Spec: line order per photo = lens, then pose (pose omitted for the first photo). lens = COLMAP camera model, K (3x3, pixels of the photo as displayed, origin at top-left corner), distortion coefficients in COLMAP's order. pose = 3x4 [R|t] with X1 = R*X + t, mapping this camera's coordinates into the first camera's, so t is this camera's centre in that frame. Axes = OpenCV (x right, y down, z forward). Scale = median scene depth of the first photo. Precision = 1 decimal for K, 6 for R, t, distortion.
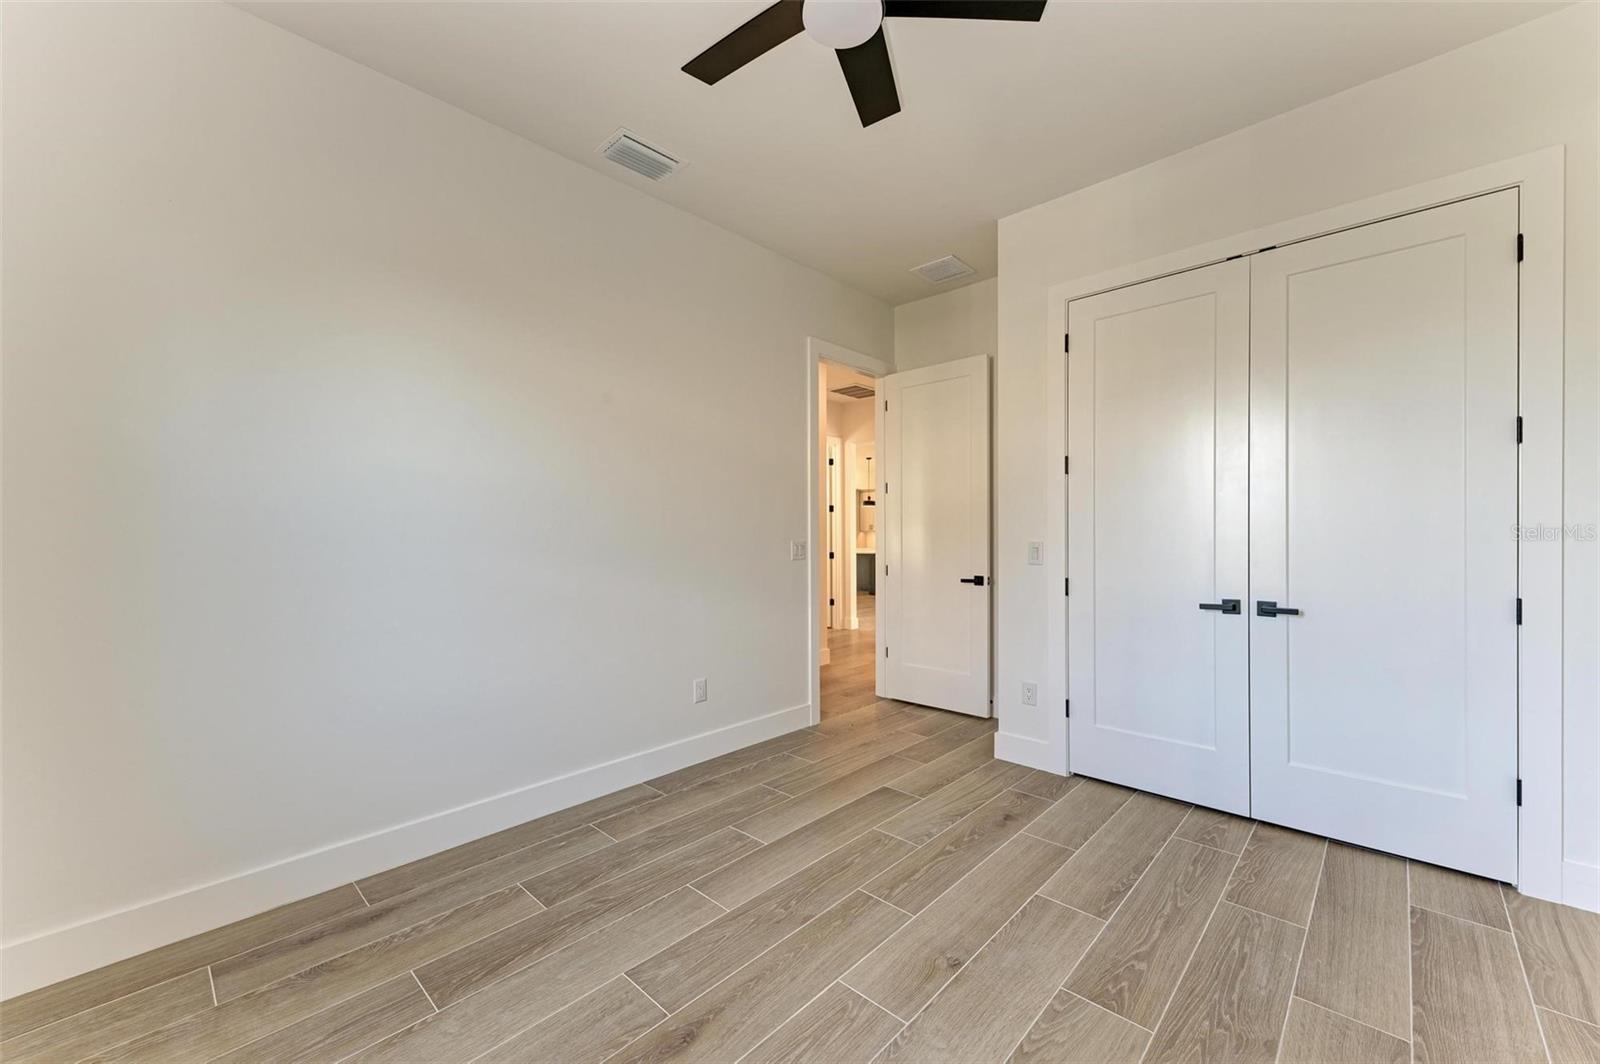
lens RADIAL K [[605.5, 0, 803.9], [0, 605.5, 536.0], [0, 0, 1]] dist [0.009170, -0.000791]
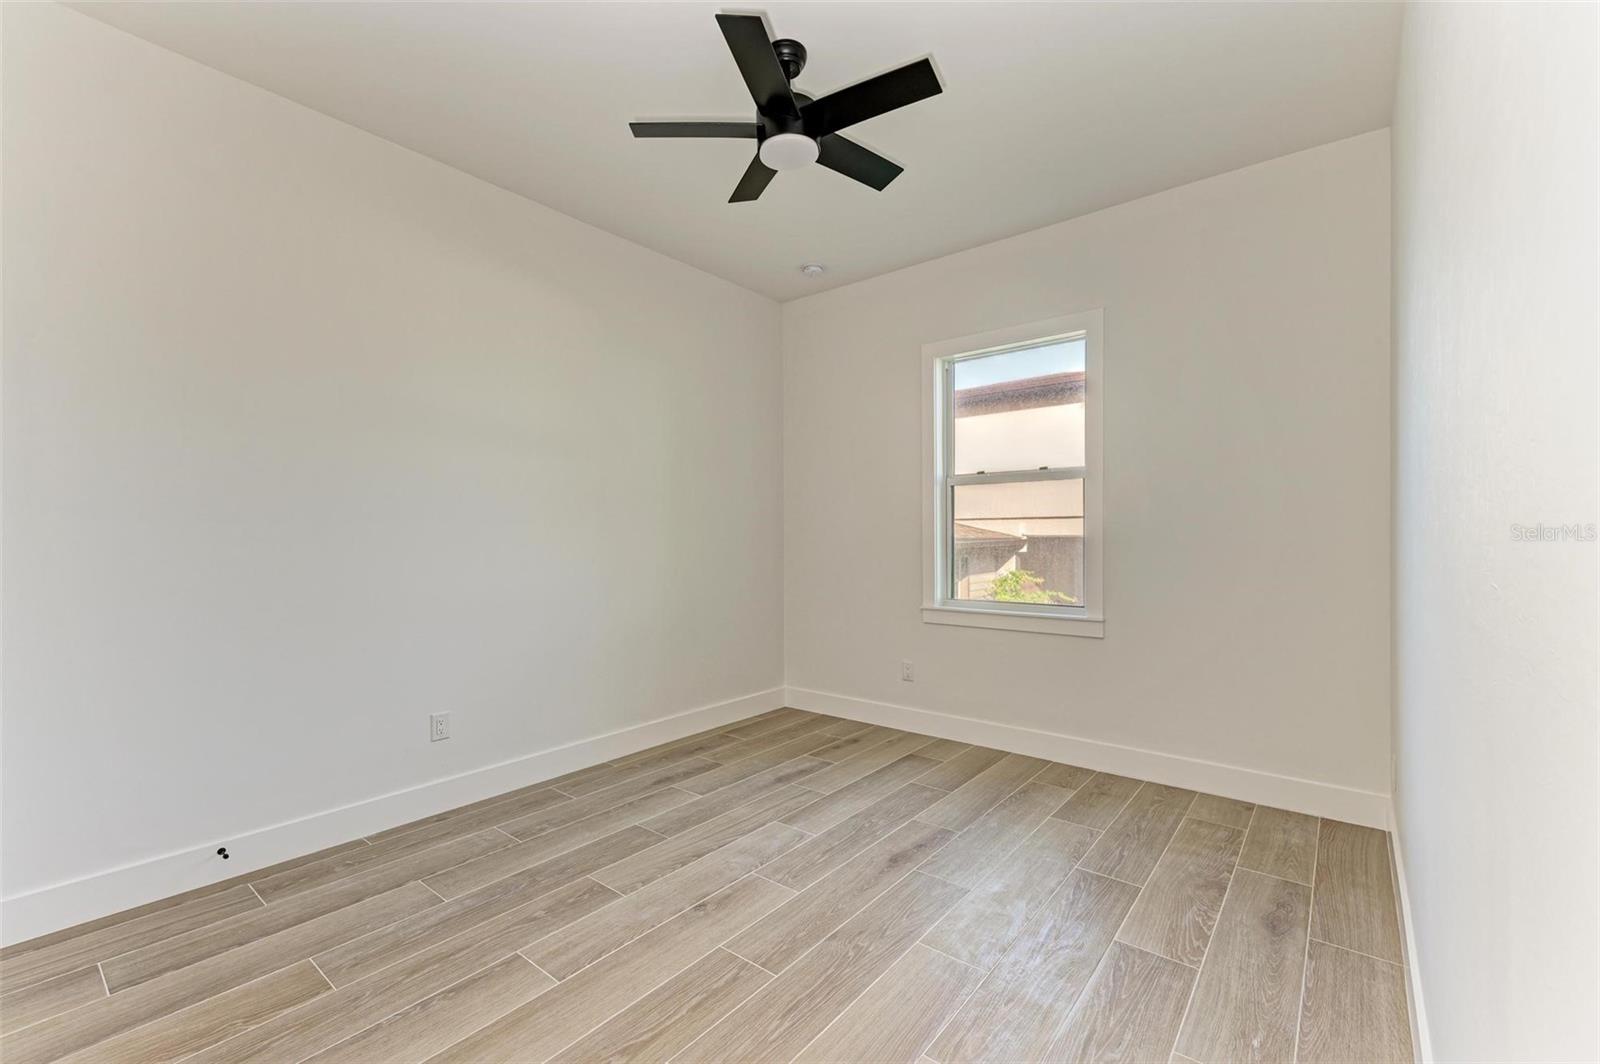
lens RADIAL K [[658.4, 0, 798.7], [0, 658.4, 537.4], [0, 0, 1]] dist [-0.003929, -0.000280]
pose [[-0.997438, 0.010363, -0.070782, 0.105096], [0.010544, 0.999942, -0.002180, -0.002767], [0.070755, -0.002920, -0.997489, 1.700248]]
